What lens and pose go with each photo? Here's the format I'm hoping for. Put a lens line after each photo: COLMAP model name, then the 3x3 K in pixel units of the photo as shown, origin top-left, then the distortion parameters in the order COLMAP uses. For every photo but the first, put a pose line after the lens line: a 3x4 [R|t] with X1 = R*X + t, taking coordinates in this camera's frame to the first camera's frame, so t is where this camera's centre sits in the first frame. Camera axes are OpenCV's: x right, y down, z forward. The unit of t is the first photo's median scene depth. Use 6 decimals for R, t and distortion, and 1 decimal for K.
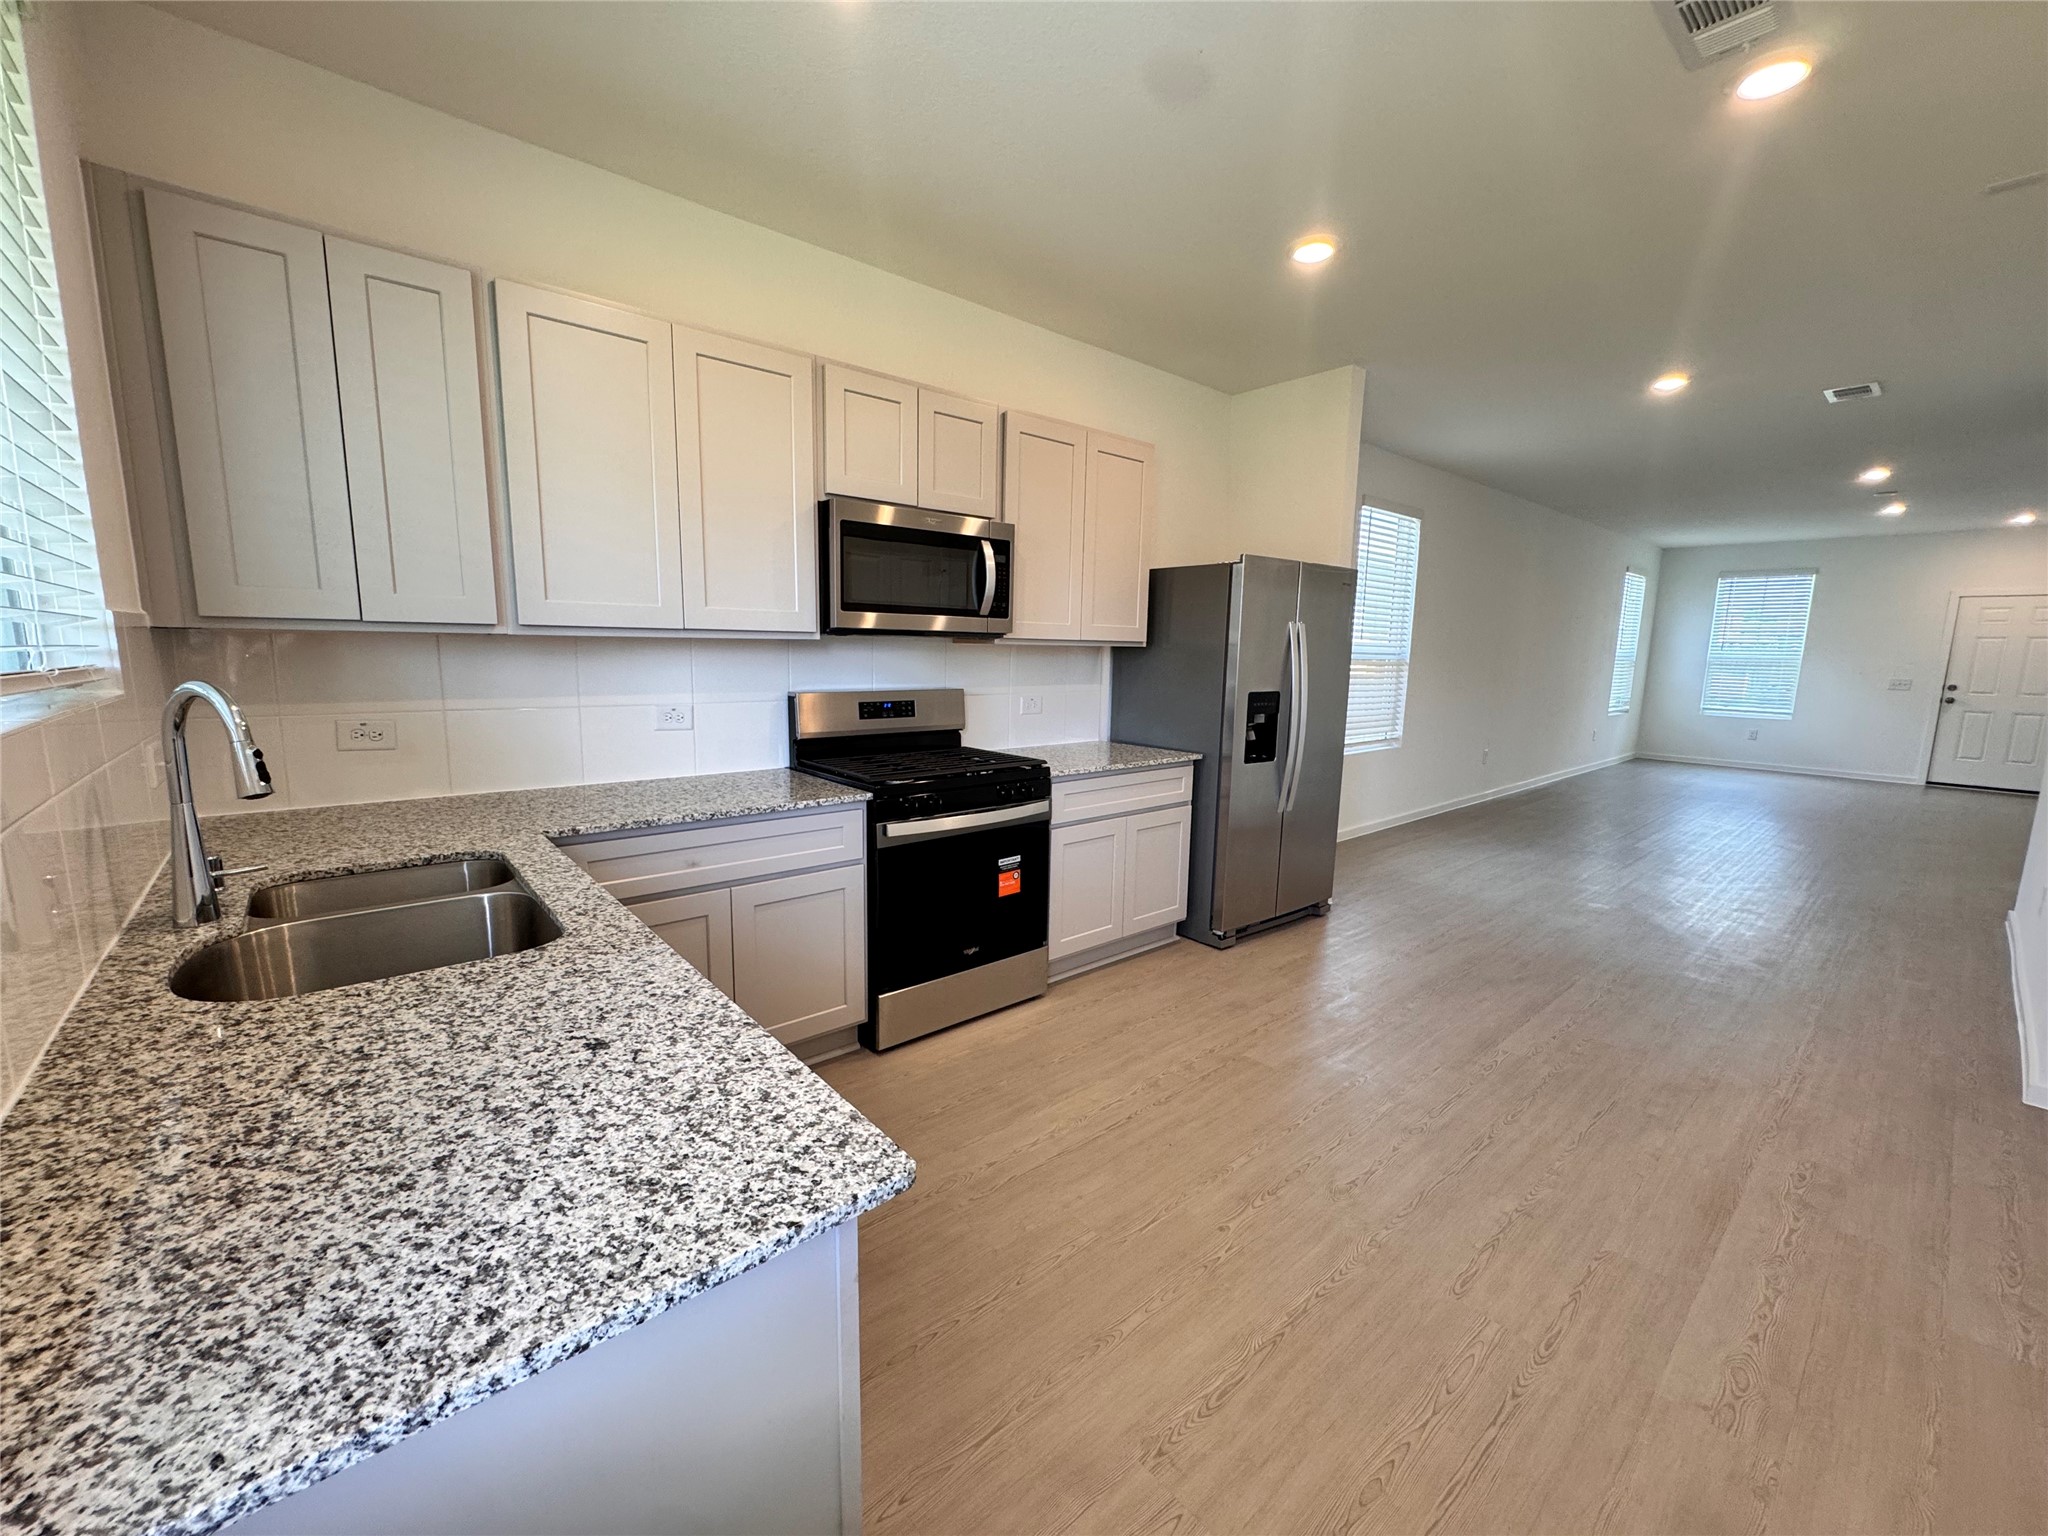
lens RADIAL K [[822.1, 0, 1010.0], [0, 822.1, 772.6], [0, 0, 1]] dist [0.001192, -0.000606]
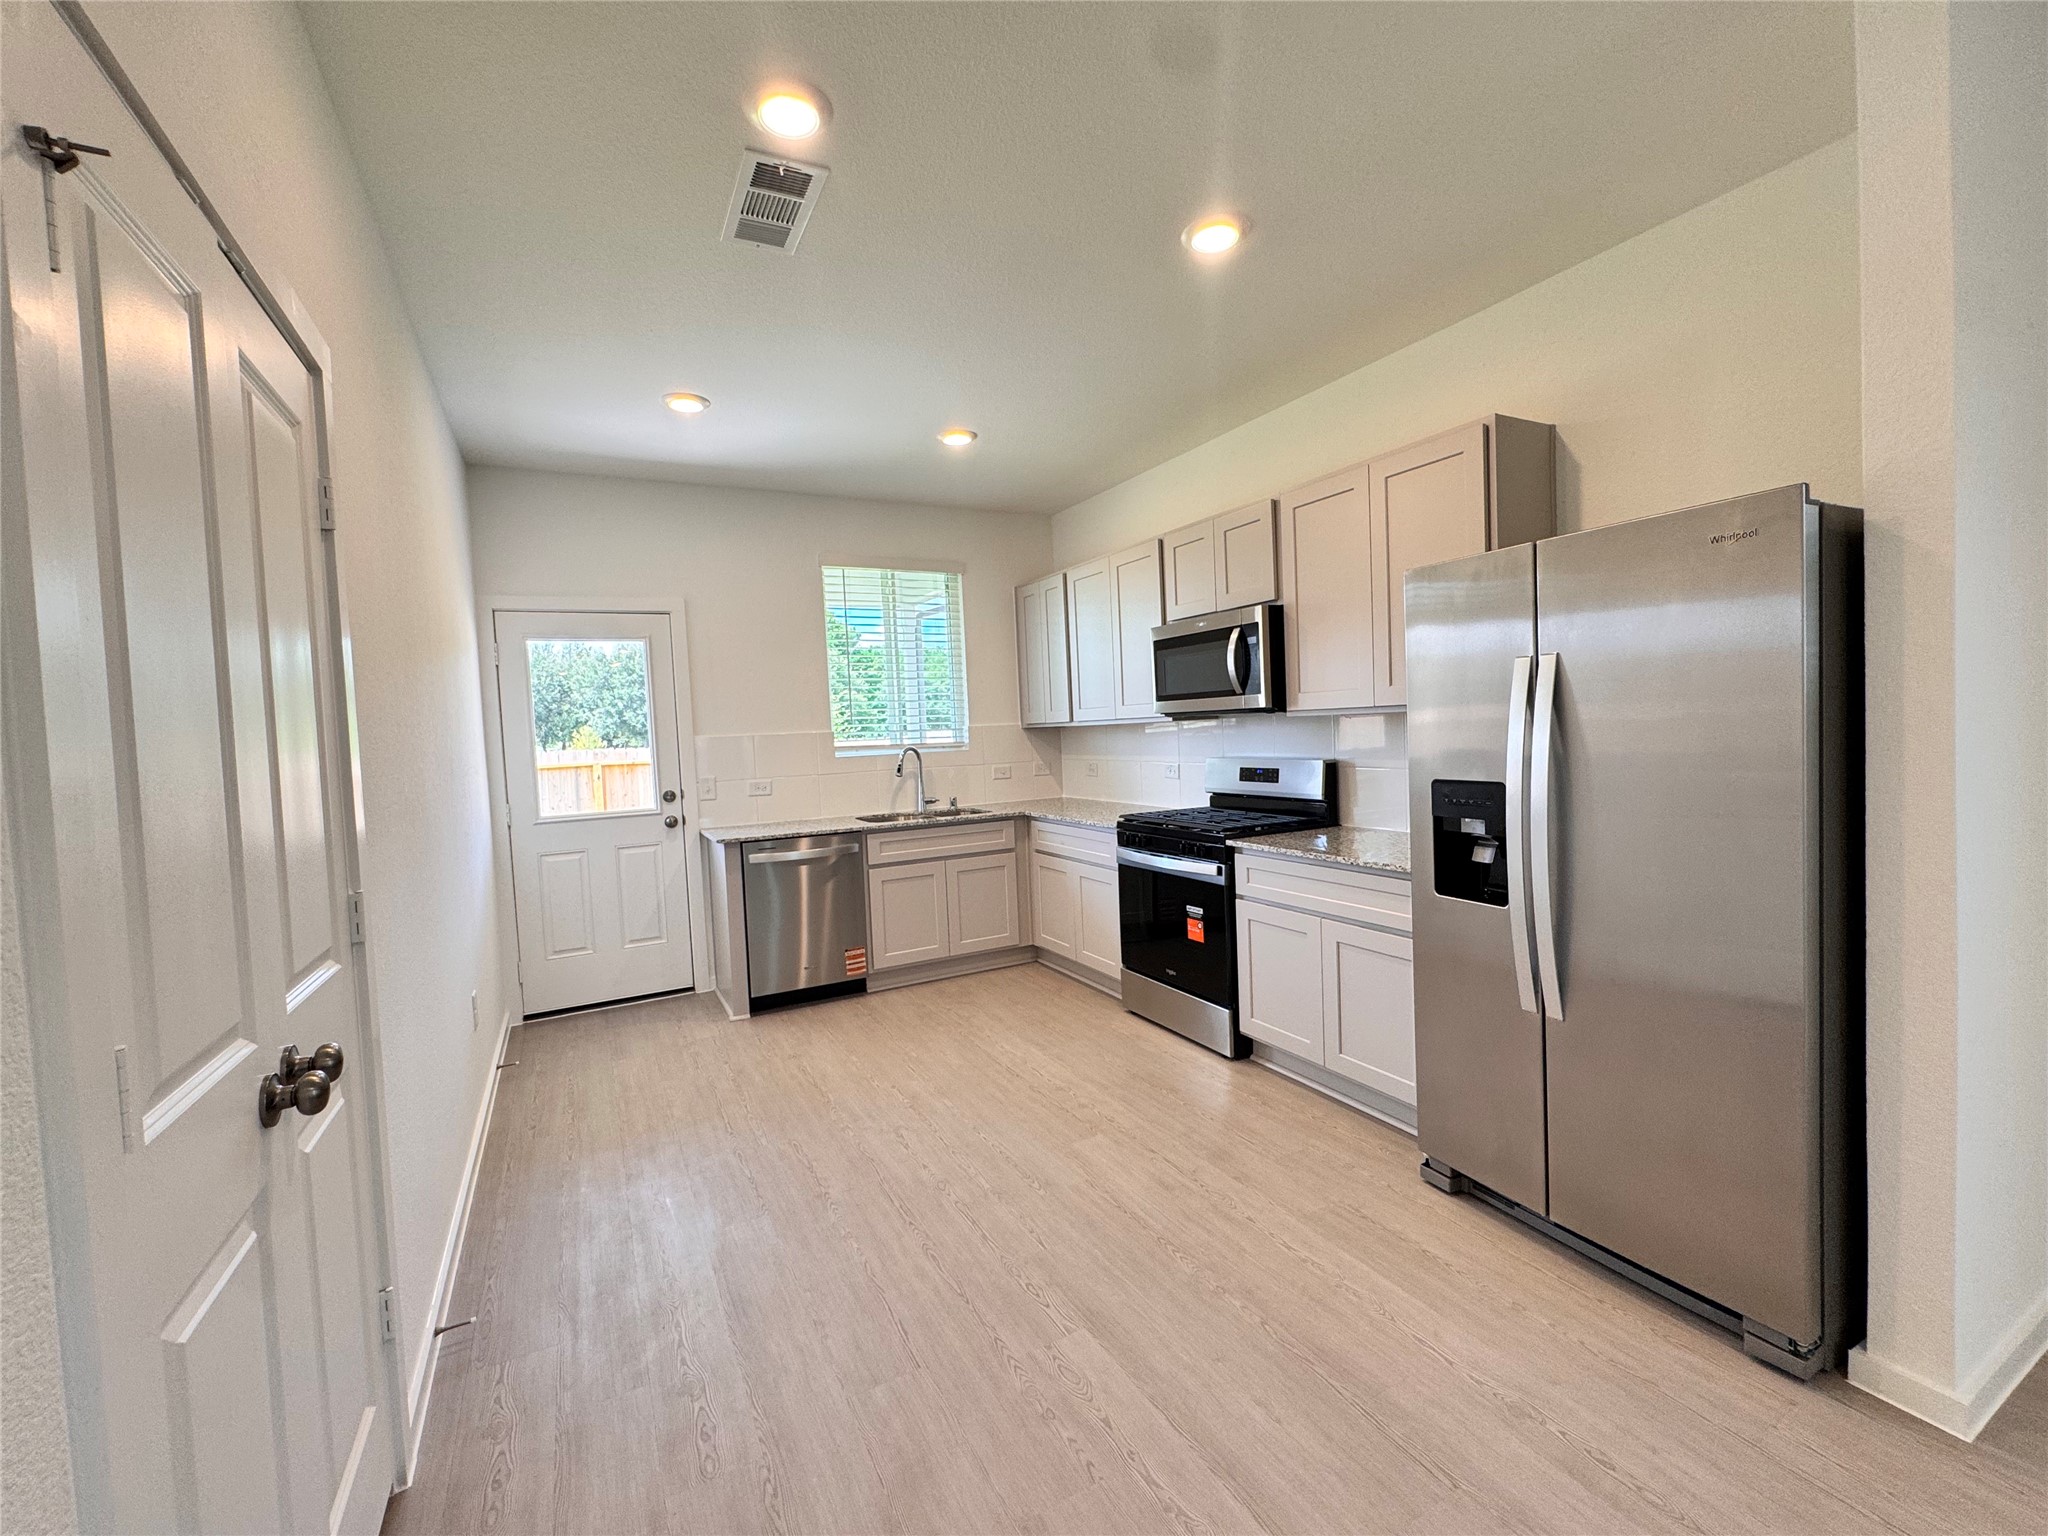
lens RADIAL K [[822.1, 0, 1014.5], [0, 822.1, 764.7], [0, 0, 1]] dist [0.001192, -0.000606]
pose [[-0.218190, 0.033425, -0.975334, 1.162576], [-0.106796, 0.992593, 0.057908, -0.131884], [0.970045, 0.116797, -0.213004, 0.983040]]
